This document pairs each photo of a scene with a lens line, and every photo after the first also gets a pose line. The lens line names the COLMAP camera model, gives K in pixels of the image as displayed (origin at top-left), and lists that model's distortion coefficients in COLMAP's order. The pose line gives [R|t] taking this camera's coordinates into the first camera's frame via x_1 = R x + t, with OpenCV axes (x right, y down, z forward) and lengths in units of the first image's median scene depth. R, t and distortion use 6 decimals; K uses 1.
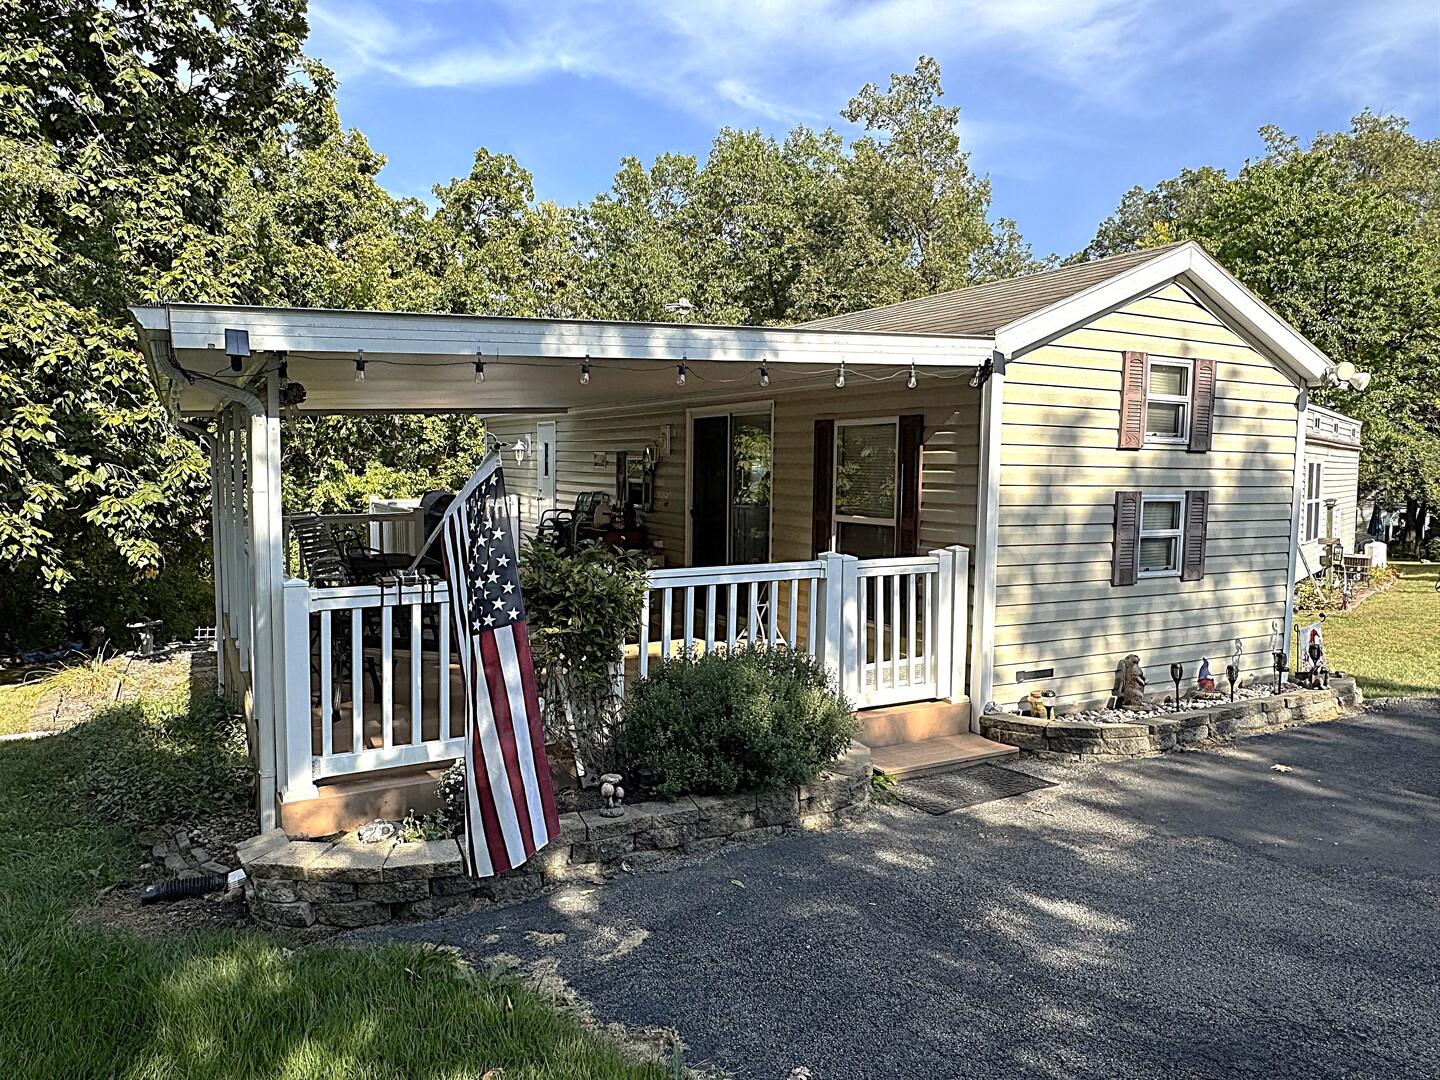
lens RADIAL K [[1013.8, 0, 720.0], [0, 1013.8, 540.0], [0, 0, 1]] dist [-0.001143, 0.000090]
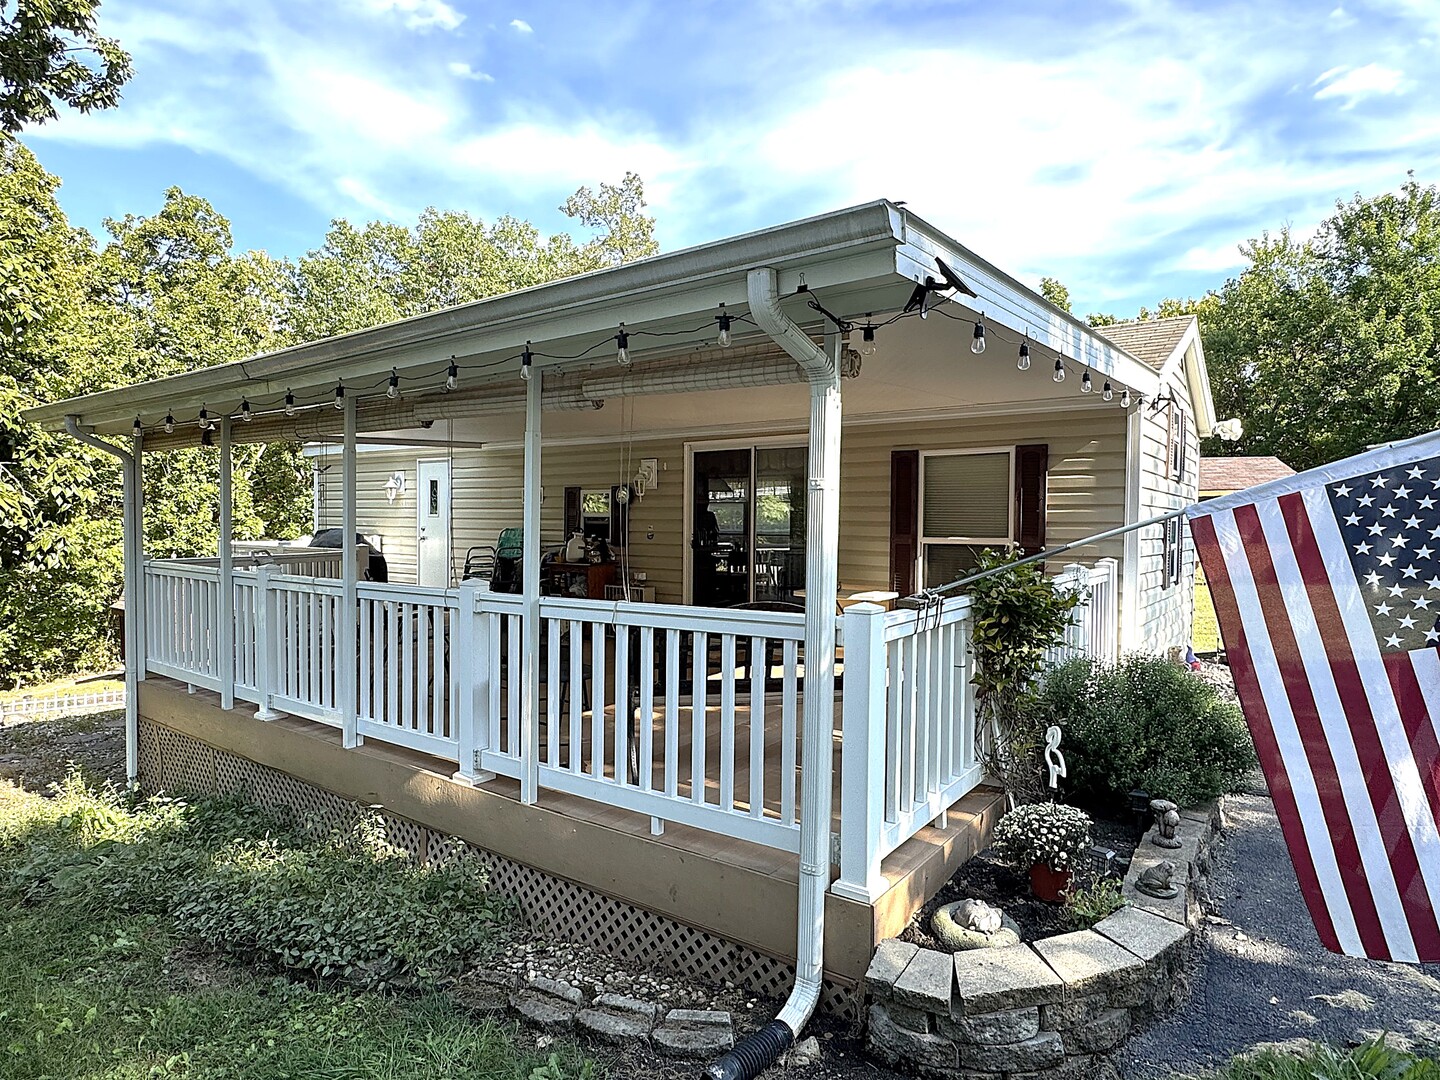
lens RADIAL K [[839.7, 0, 720.0], [0, 839.7, 540.0], [0, 0, 1]] dist [-0.004783, -0.002042]
pose [[0.898734, -0.014225, 0.438263, -0.326800], [0.036257, 0.998462, -0.041944, 0.005330], [-0.436993, 0.053587, 0.897867, 0.197825]]
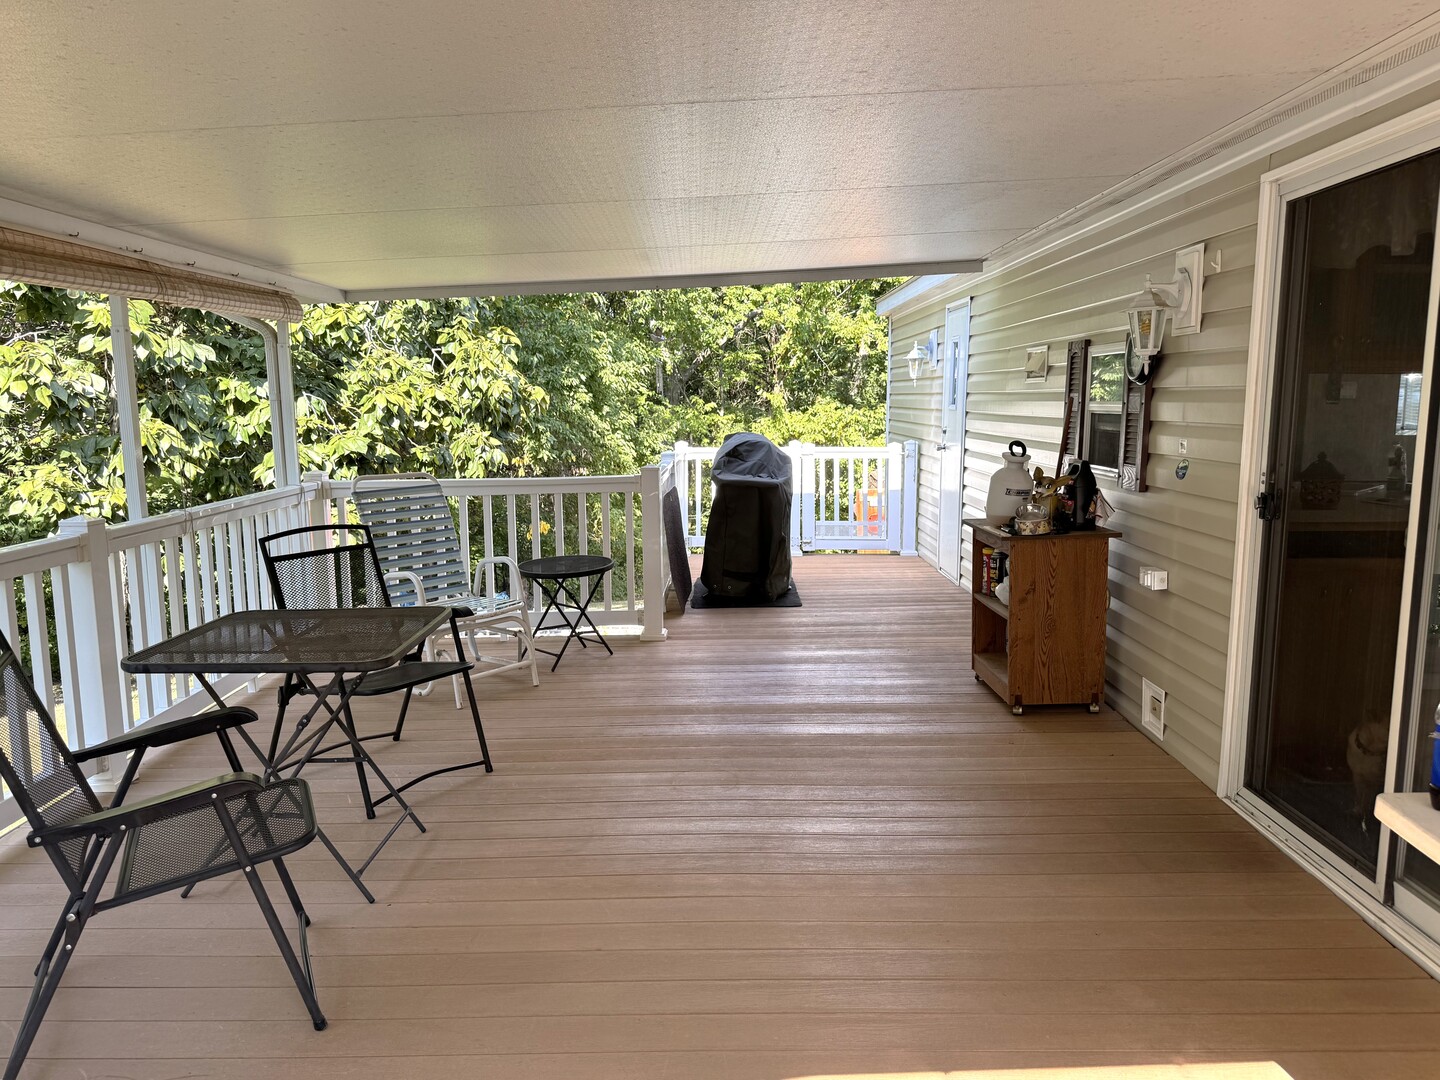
lens RADIAL K [[1013.8, 0, 720.0], [0, 1013.8, 540.0], [0, 0, 1]] dist [-0.001143, 0.000090]
pose [[0.872434, 0.050848, -0.486080, -0.018486], [-0.021718, 0.997624, 0.065381, -0.028452], [0.488249, -0.046484, 0.871465, 0.555918]]
